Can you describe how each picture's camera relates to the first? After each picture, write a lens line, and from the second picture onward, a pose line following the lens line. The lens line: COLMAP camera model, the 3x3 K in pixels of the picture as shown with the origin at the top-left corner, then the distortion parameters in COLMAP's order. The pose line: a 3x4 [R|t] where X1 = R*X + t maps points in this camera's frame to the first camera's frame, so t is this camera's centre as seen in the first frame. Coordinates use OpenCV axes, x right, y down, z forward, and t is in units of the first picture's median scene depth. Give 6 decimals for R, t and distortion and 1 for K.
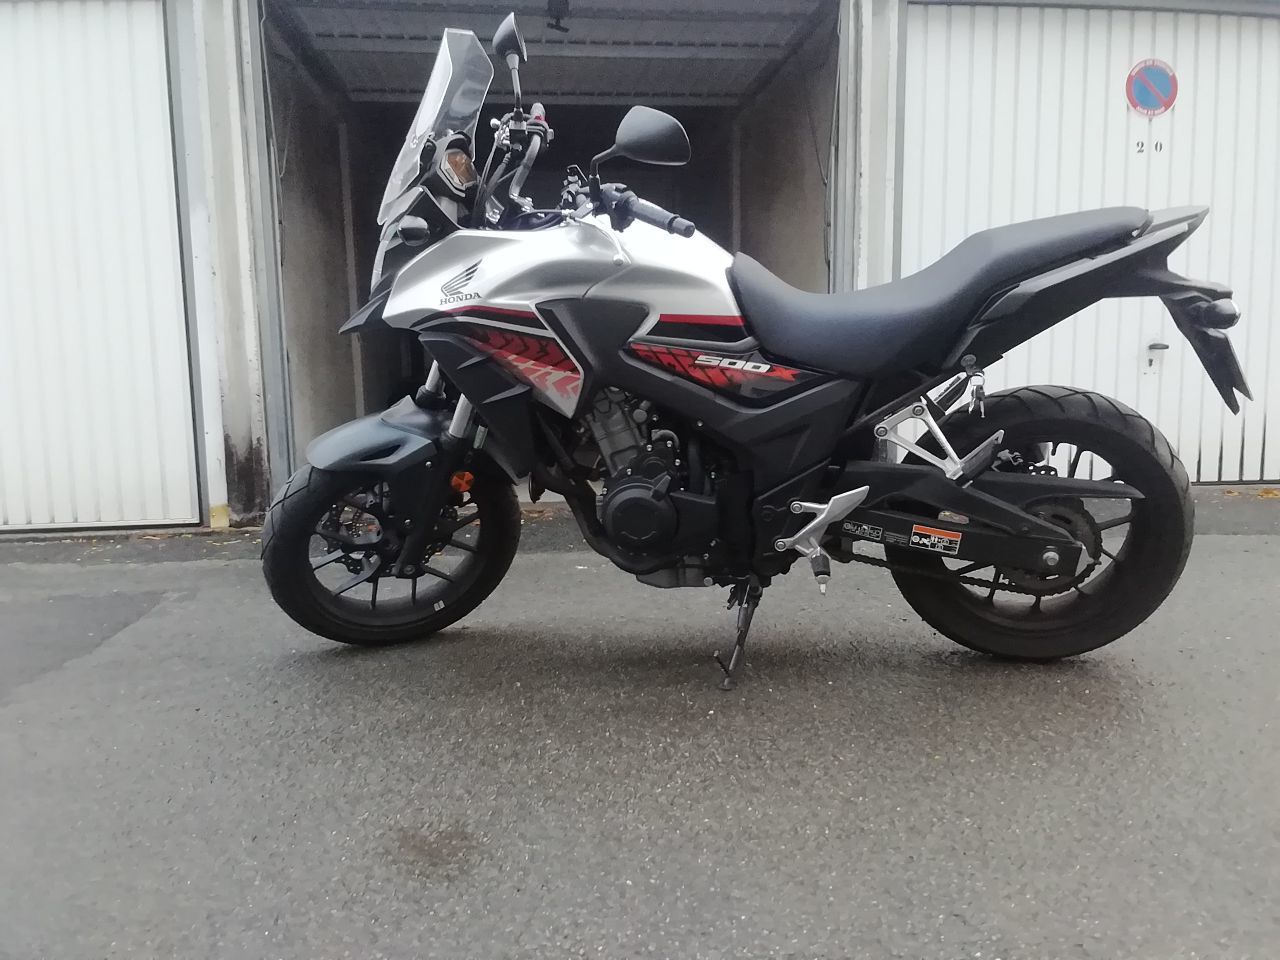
lens RADIAL K [[985.9, 0, 640.0], [0, 985.9, 480.0], [0, 0, 1]] dist [0.093961, -0.108835]
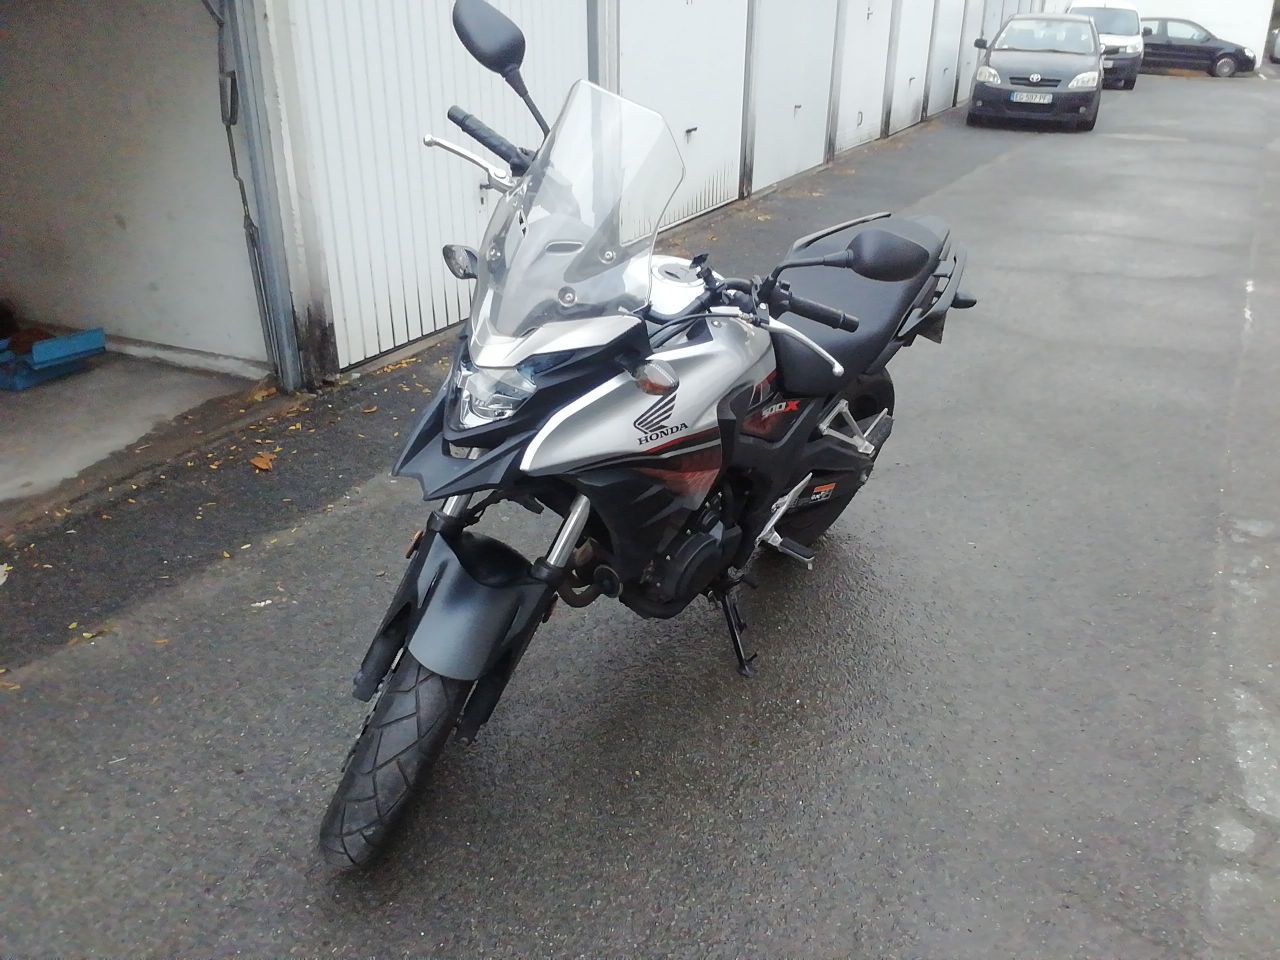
lens RADIAL K [[985.9, 0, 640.0], [0, 985.9, 480.0], [0, 0, 1]] dist [0.093961, -0.108835]
pose [[0.520281, -0.335329, 0.785406, -0.853020], [0.093857, 0.936565, 0.337692, -0.424041], [-0.848822, -0.101978, 0.518750, 0.557564]]
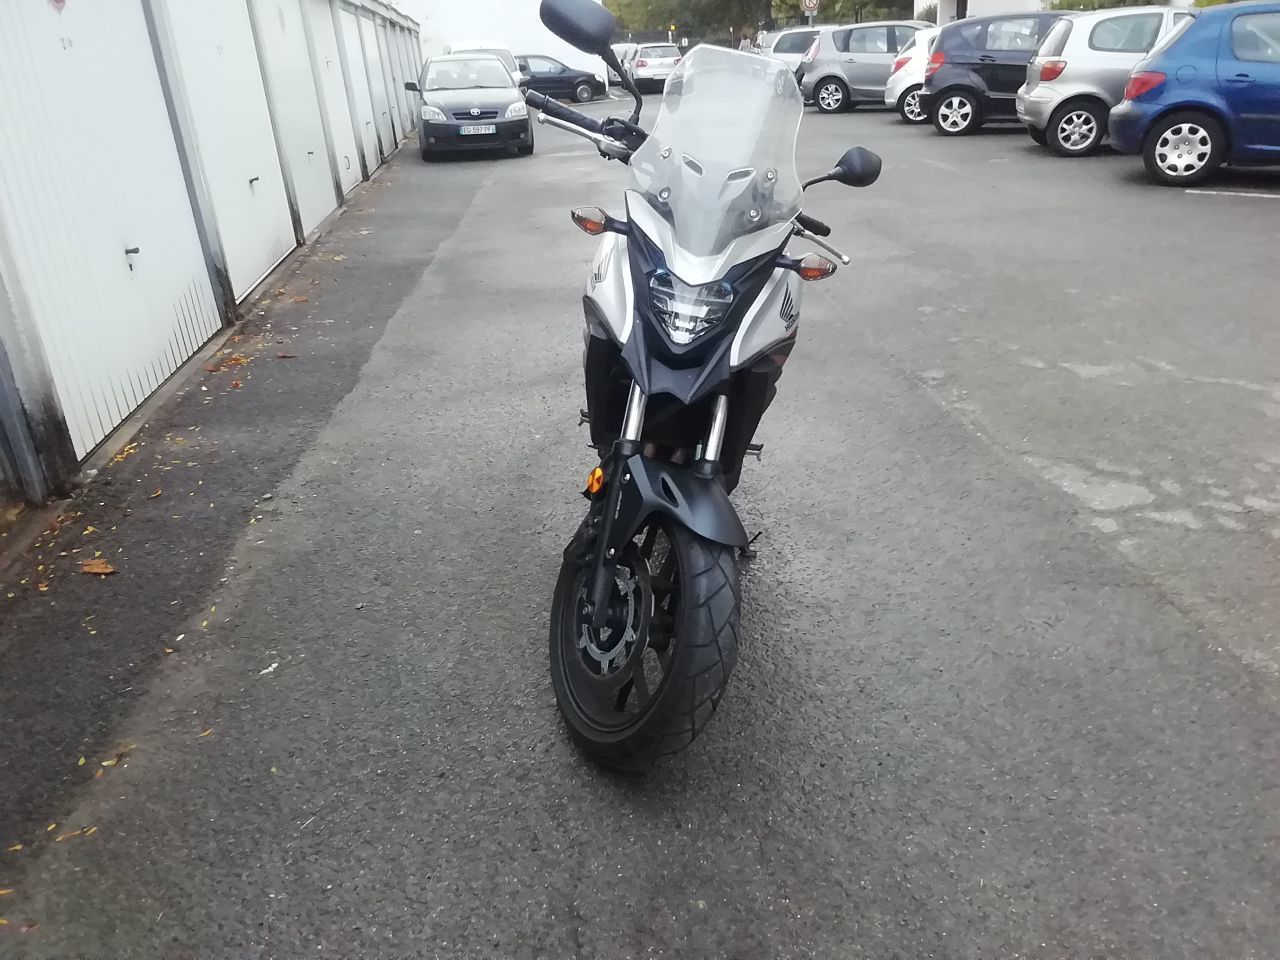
lens RADIAL K [[985.9, 0, 640.0], [0, 985.9, 480.0], [0, 0, 1]] dist [0.093961, -0.108835]
pose [[-0.017496, -0.374804, 0.926939, -1.207713], [0.205505, 0.905939, 0.370192, -0.445623], [-0.978500, 0.196967, 0.061174, 1.104426]]
